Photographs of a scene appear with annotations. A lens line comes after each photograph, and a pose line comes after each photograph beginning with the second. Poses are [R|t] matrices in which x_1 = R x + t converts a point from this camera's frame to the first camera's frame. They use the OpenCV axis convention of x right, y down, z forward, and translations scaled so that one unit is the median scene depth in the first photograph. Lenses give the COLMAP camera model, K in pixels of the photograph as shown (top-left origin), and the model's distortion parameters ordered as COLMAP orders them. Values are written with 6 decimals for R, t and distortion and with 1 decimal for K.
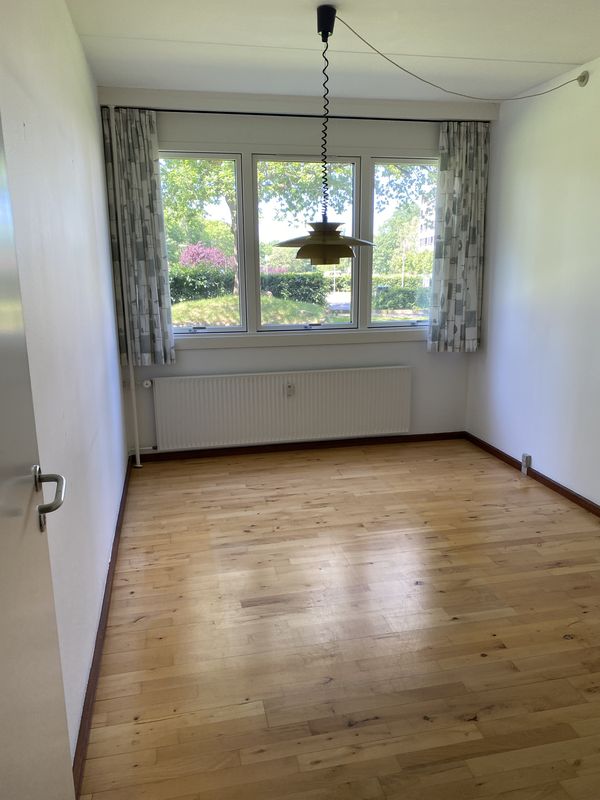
lens RADIAL K [[600.2, 0, 292.3], [0, 600.2, 396.4], [0, 0, 1]] dist [0.055619, -0.069835]
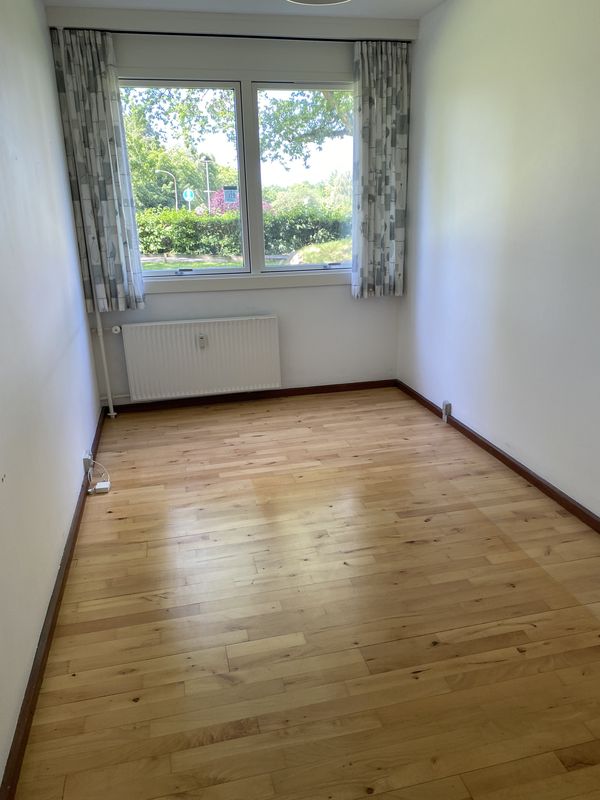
lens RADIAL K [[600.2, 0, 300.1], [0, 600.2, 407.0], [0, 0, 1]] dist [0.055619, -0.069835]
pose [[0.999788, -0.013783, 0.015321, 0.126846], [0.011982, 0.993636, 0.112000, -0.008187], [-0.016767, -0.111793, 0.993590, 0.028025]]
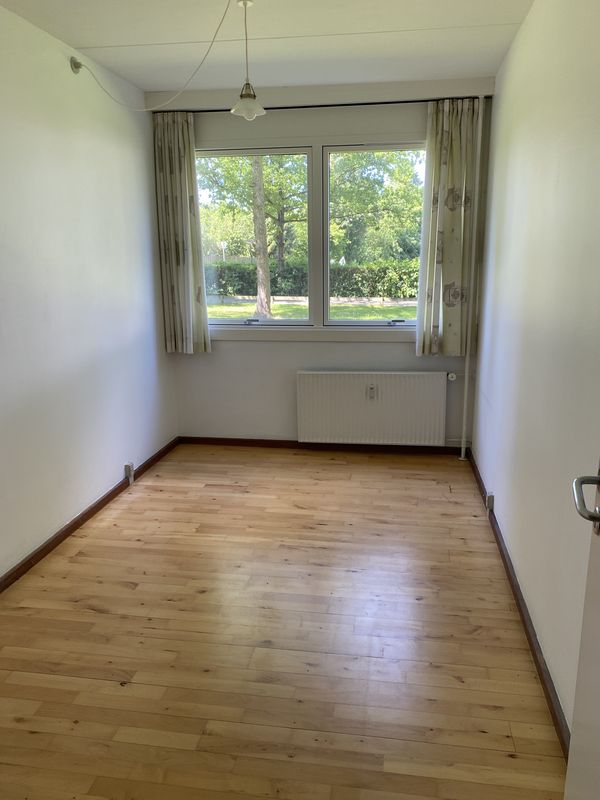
lens RADIAL K [[600.2, 0, 296.2], [0, 600.2, 397.0], [0, 0, 1]] dist [0.055619, -0.069835]
pose [[0.937048, 0.080922, -0.339696, 0.365611], [-0.076471, 0.996720, 0.026493, -0.021096], [0.340726, 0.001152, 0.940162, 0.077019]]
